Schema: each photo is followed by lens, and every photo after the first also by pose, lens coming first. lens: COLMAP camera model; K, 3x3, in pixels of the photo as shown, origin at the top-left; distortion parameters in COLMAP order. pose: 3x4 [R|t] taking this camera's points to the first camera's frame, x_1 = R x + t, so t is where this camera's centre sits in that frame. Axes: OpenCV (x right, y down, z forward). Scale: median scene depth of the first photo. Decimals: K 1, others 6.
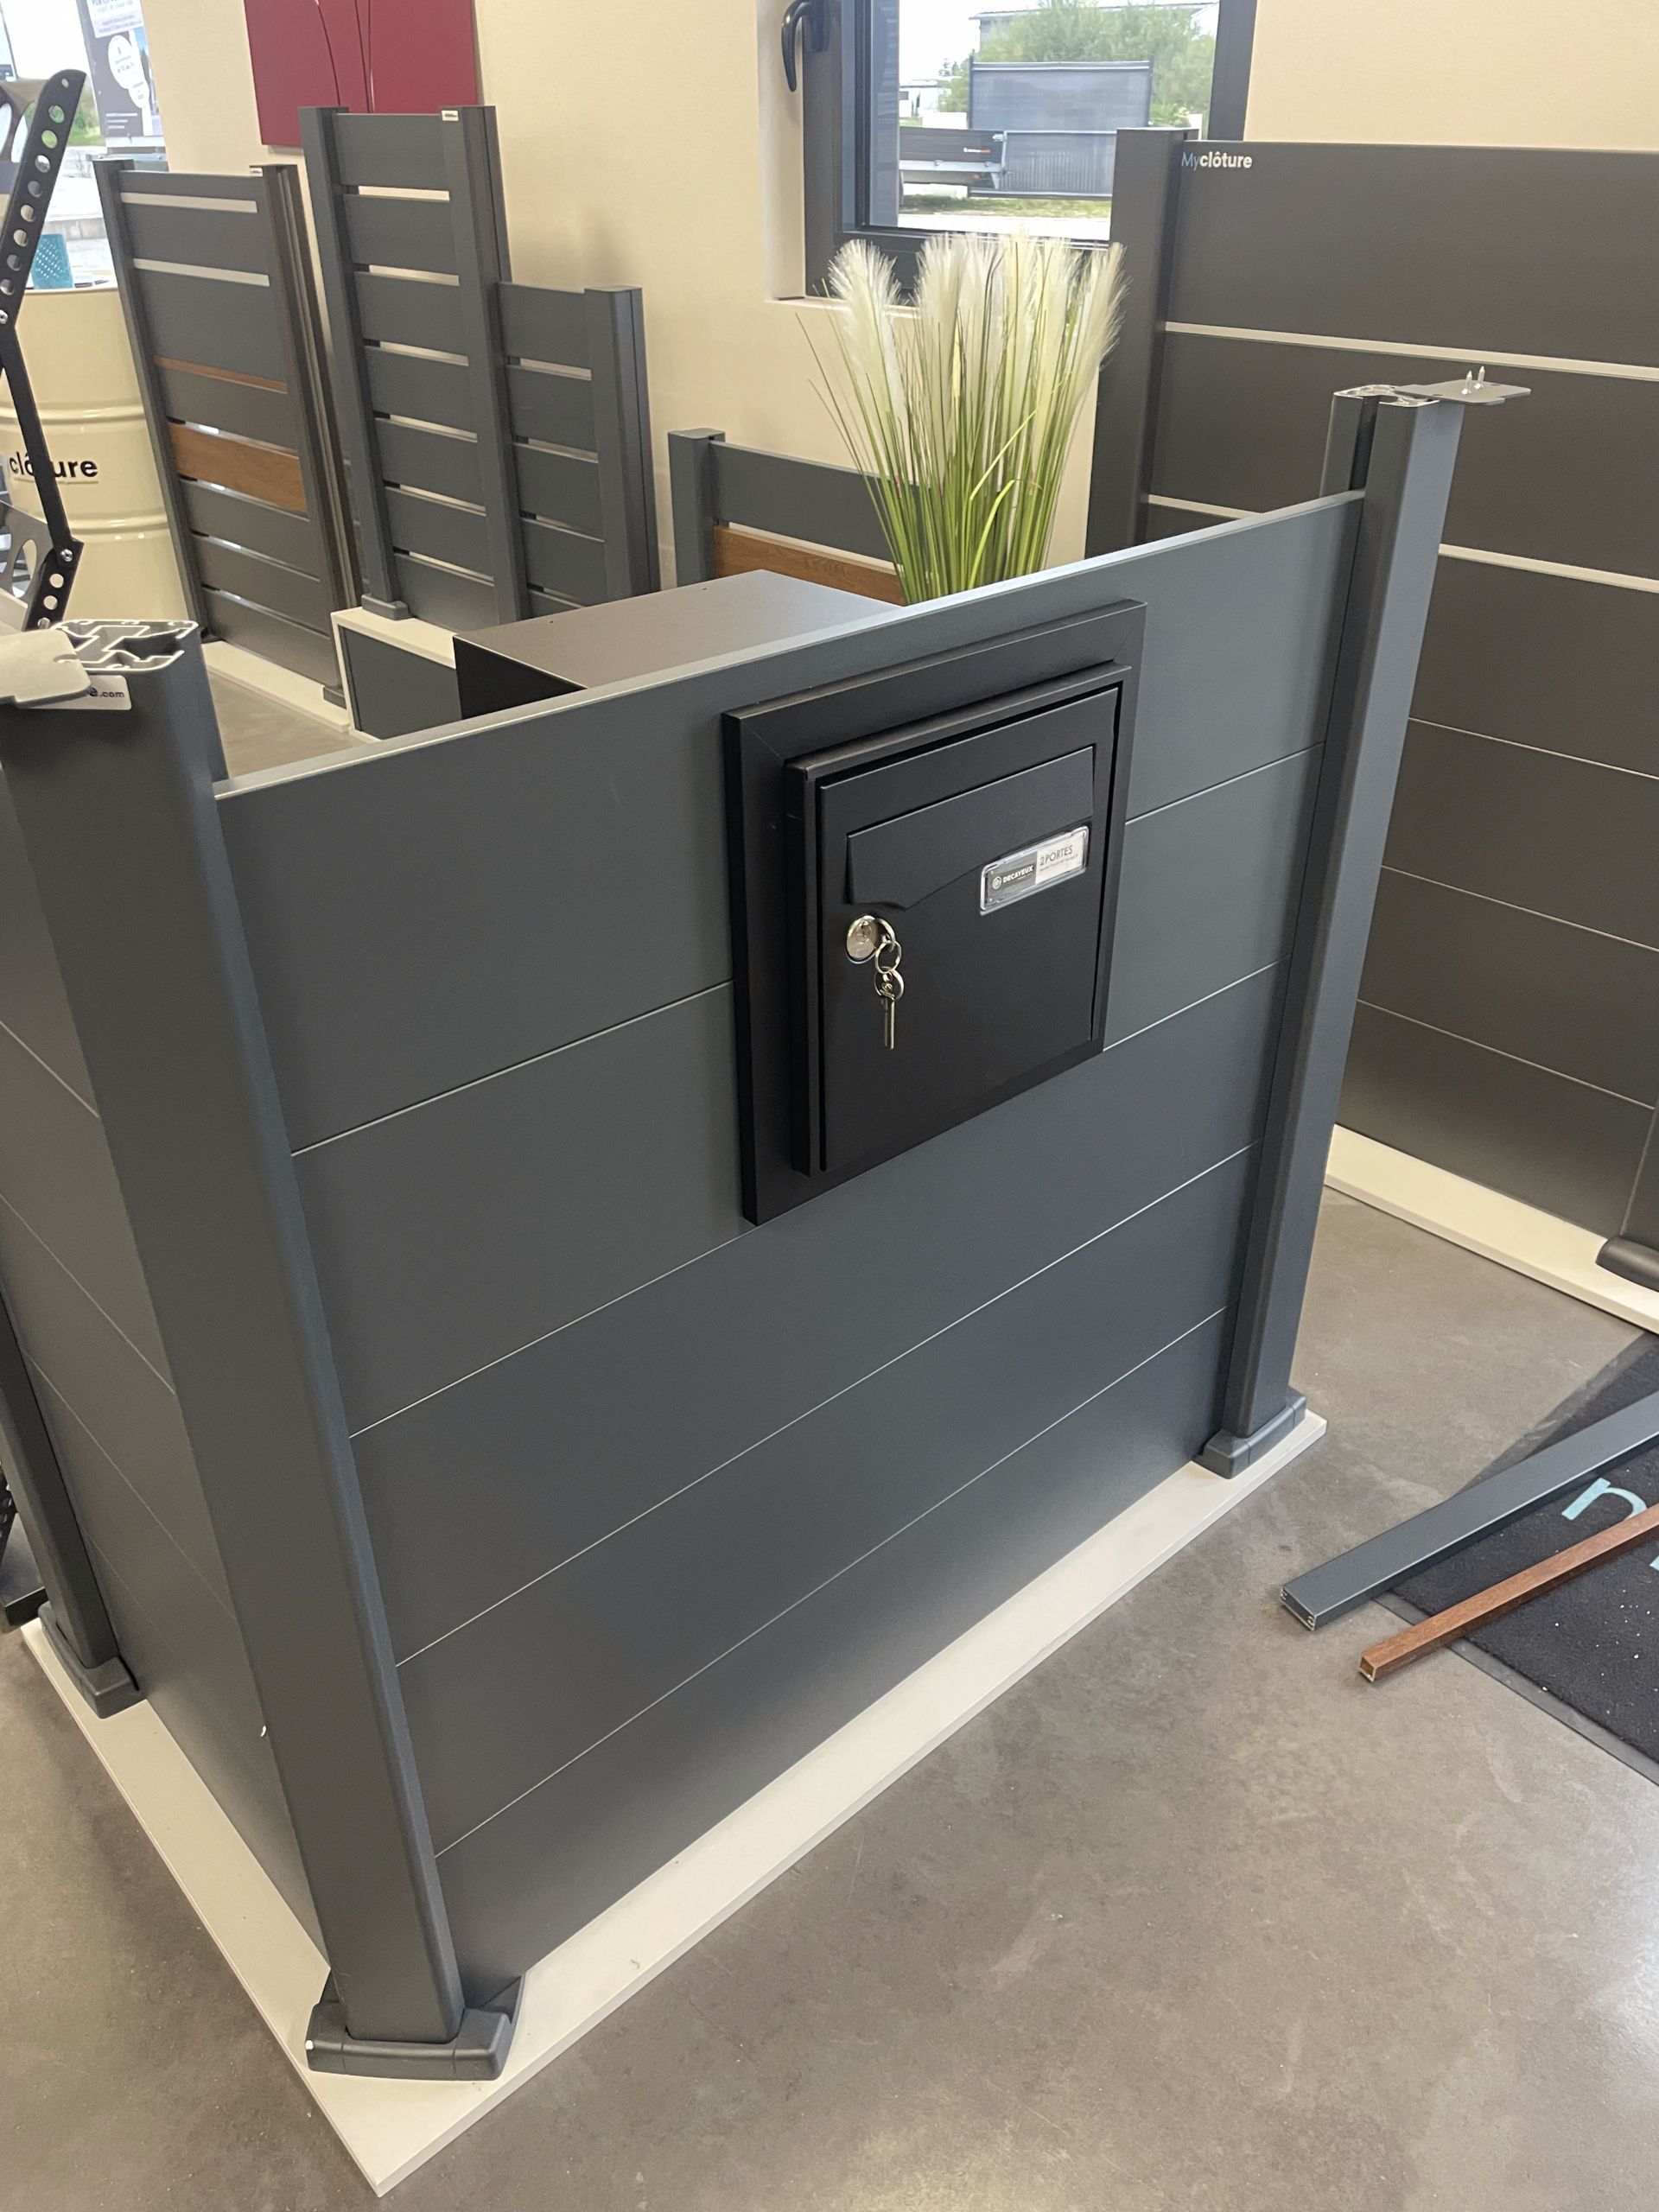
lens RADIAL K [[1670.3, 0, 837.7], [0, 1670.3, 1120.2], [0, 0, 1]] dist [0.079932, -0.110437]
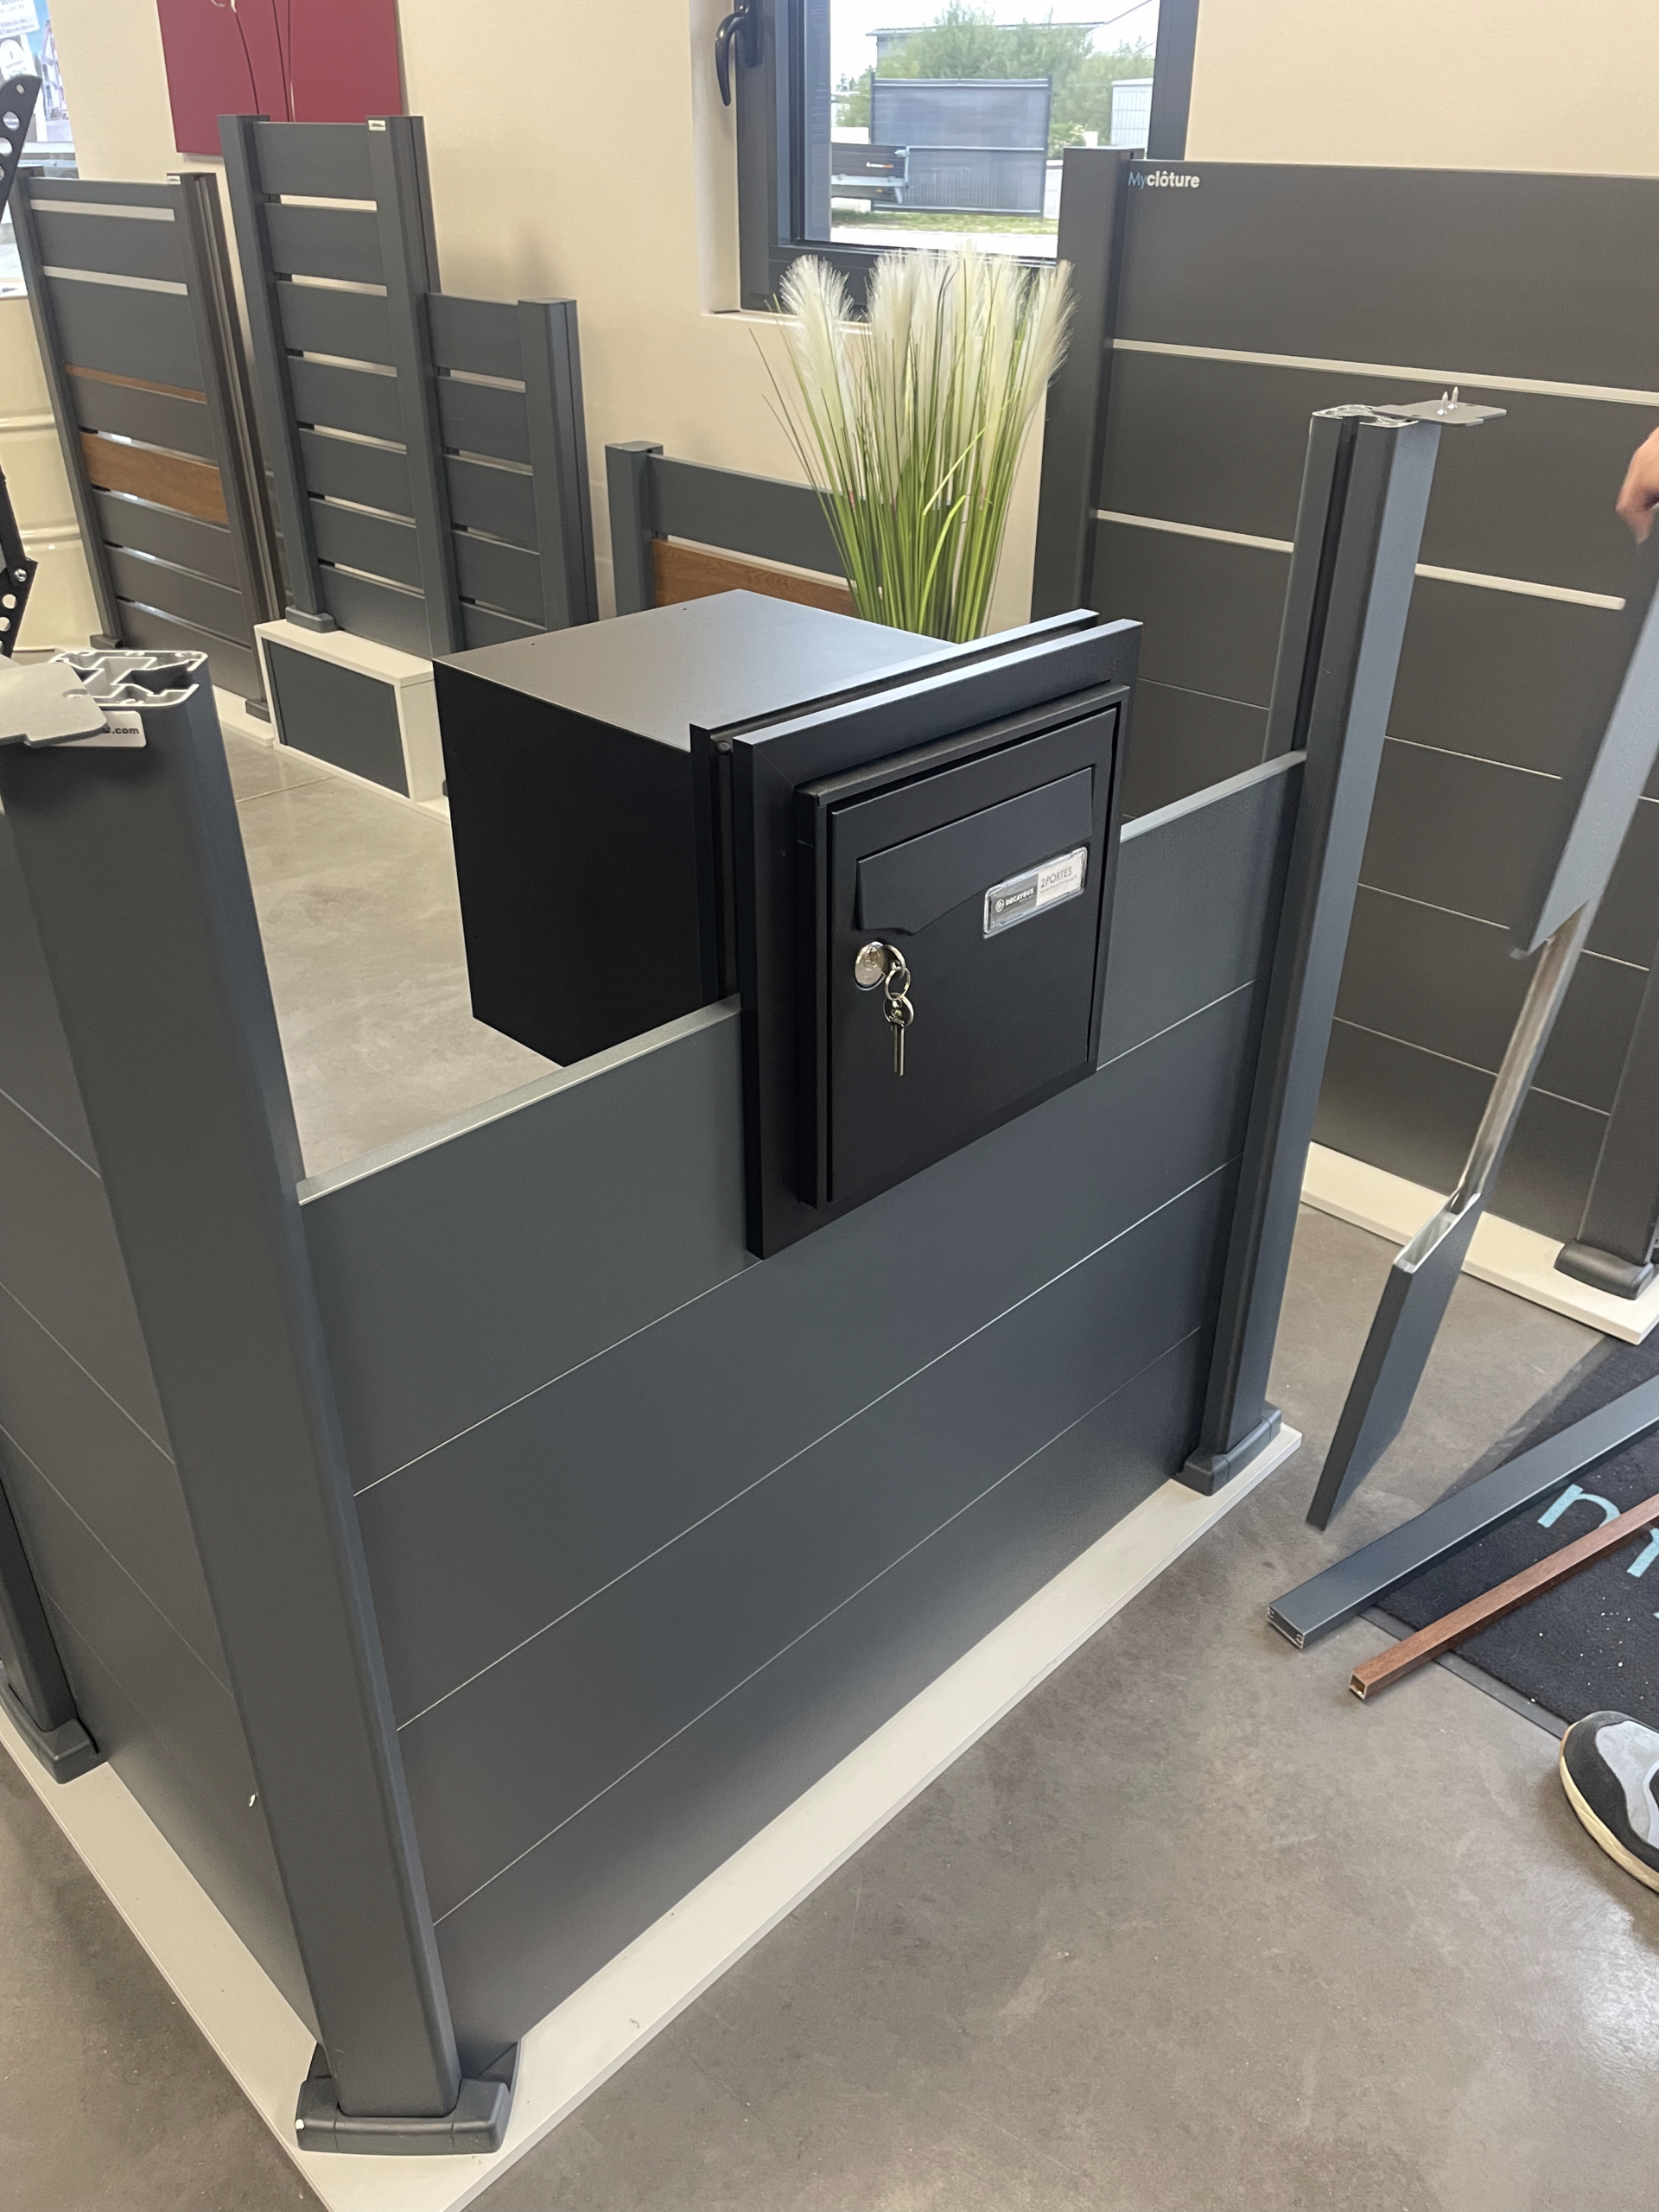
lens RADIAL K [[1670.3, 0, 836.4], [0, 1670.3, 1100.4], [0, 0, 1]] dist [0.079932, -0.110437]
pose [[0.998612, -0.016503, 0.050027, -0.038747], [0.017241, 0.999748, -0.014355, -0.011389], [-0.049777, 0.015197, 0.998645, 0.017112]]
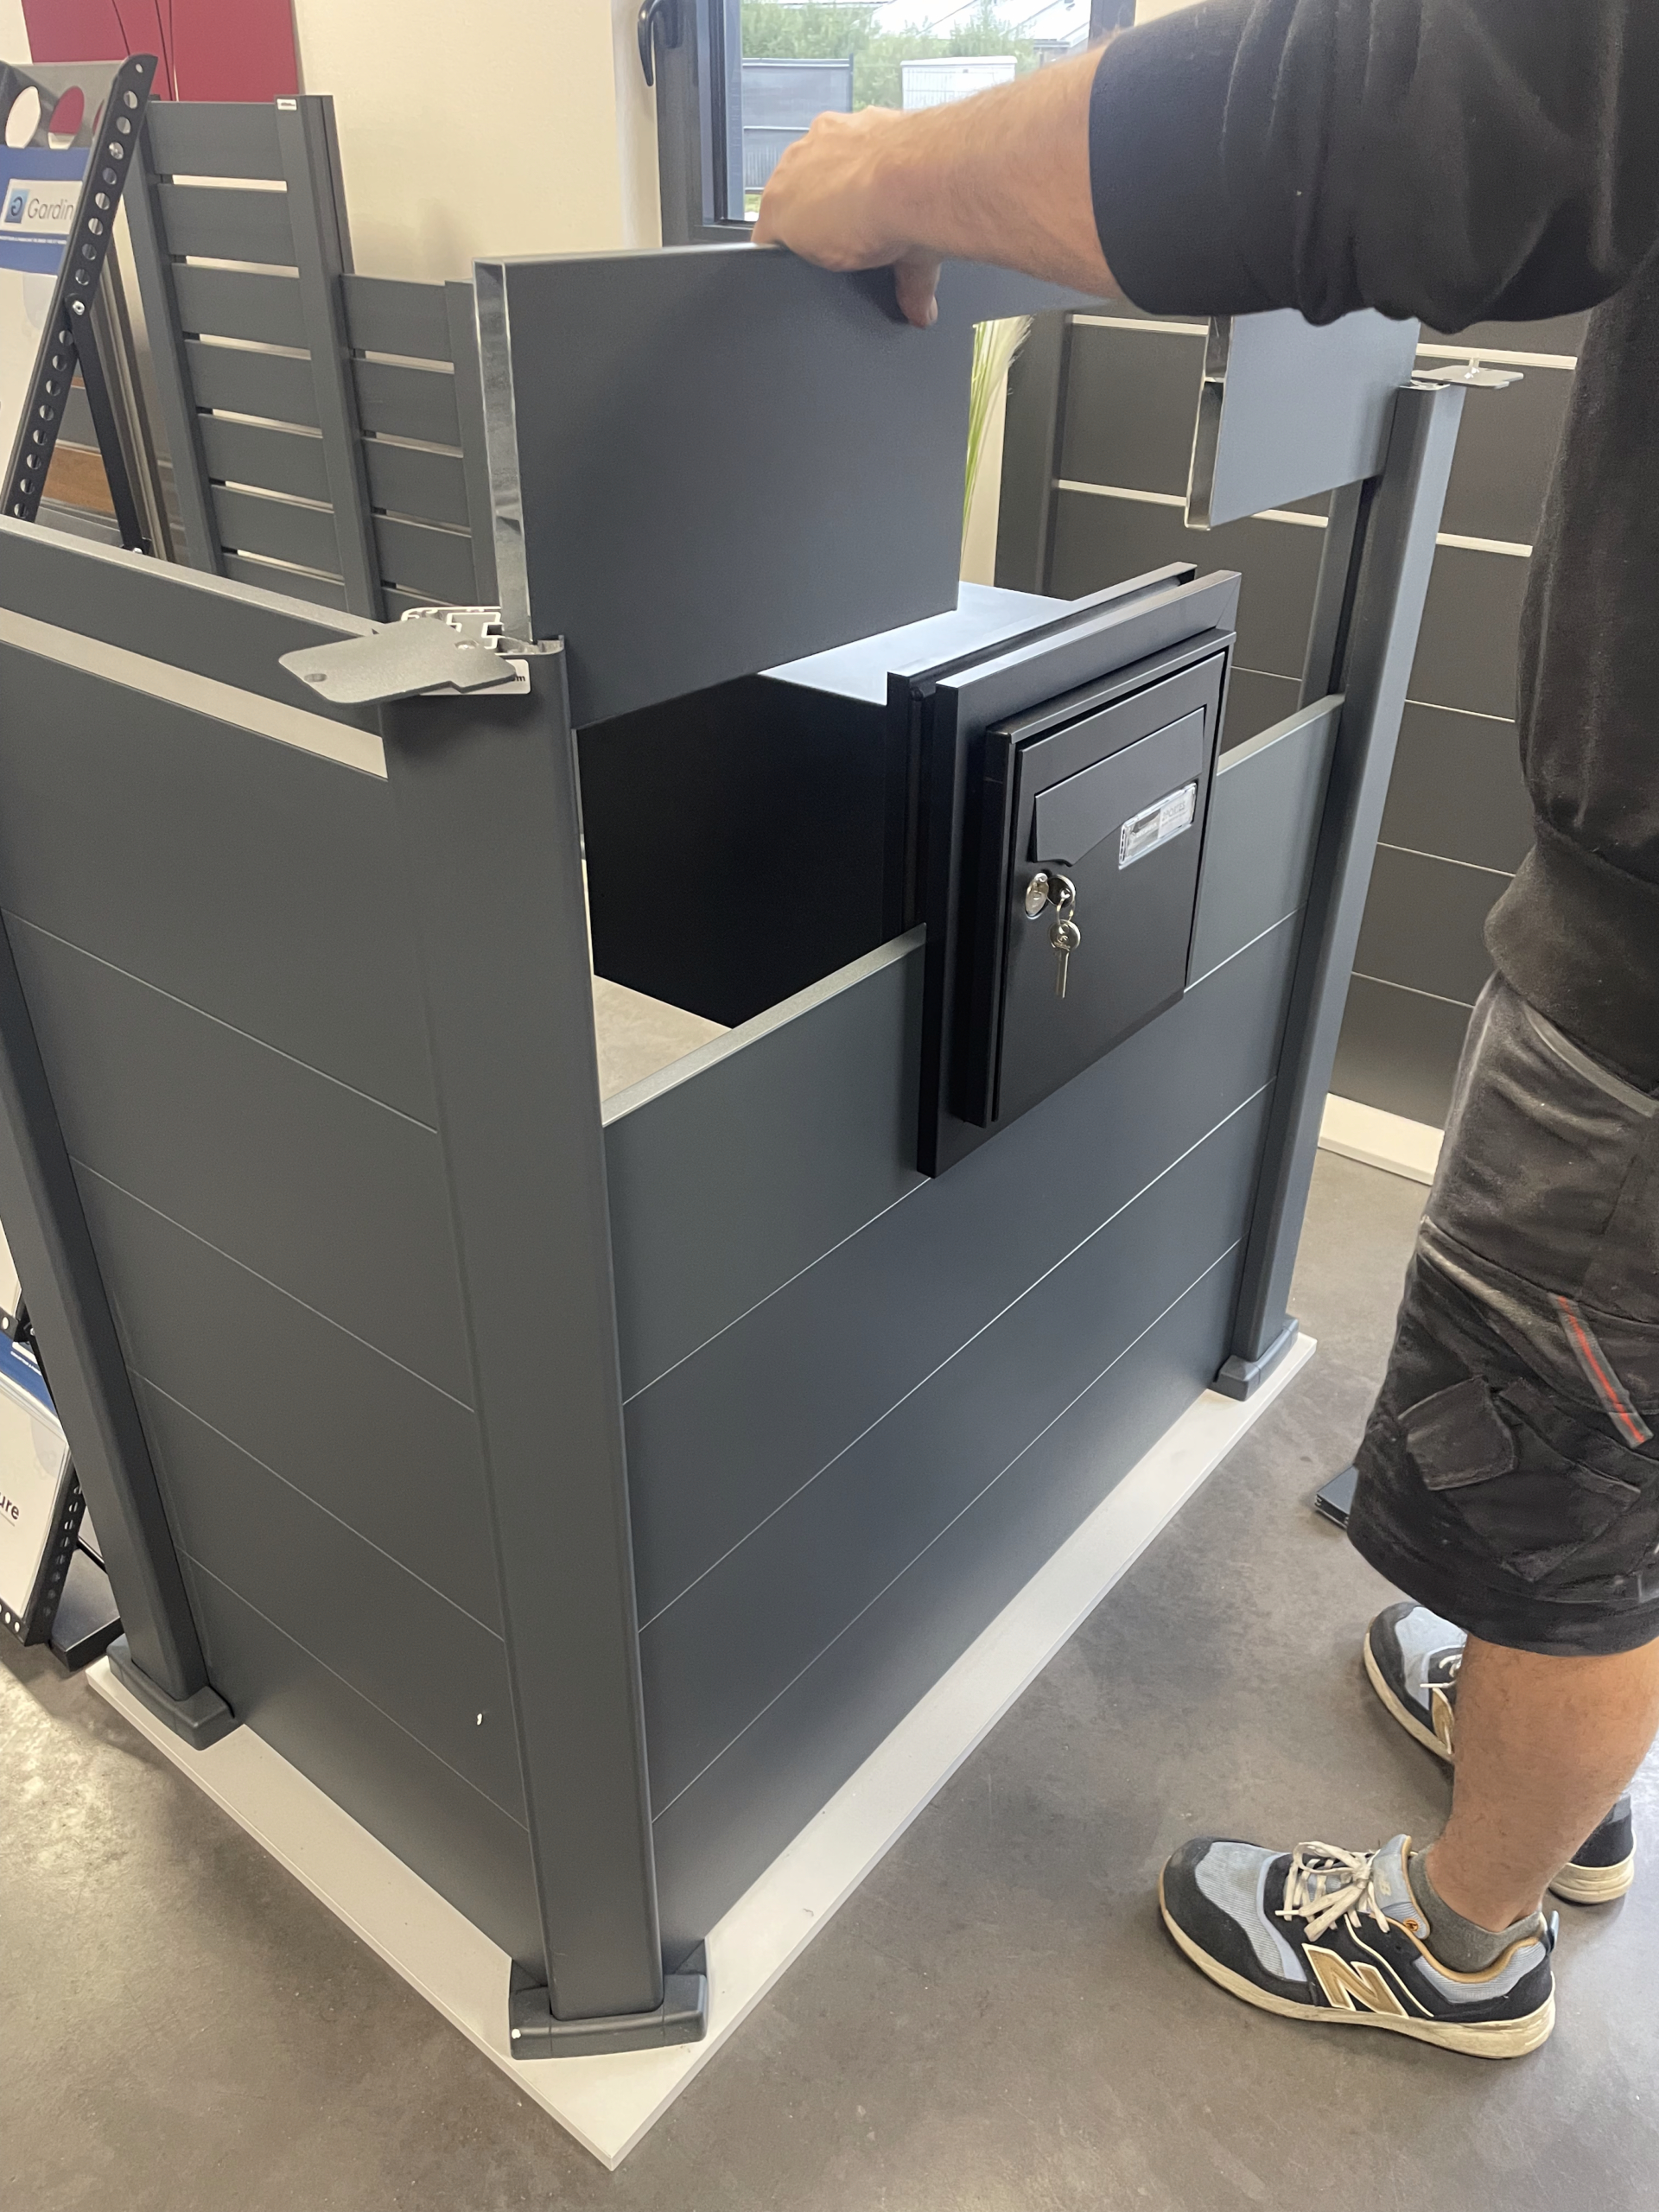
lens RADIAL K [[1670.3, 0, 839.3], [0, 1670.3, 1113.2], [0, 0, 1]] dist [0.079932, -0.110437]
pose [[0.986428, -0.070431, 0.148322, -0.192151], [0.070509, 0.997500, 0.004737, 0.009761], [-0.148284, 0.005785, 0.988928, -0.017930]]
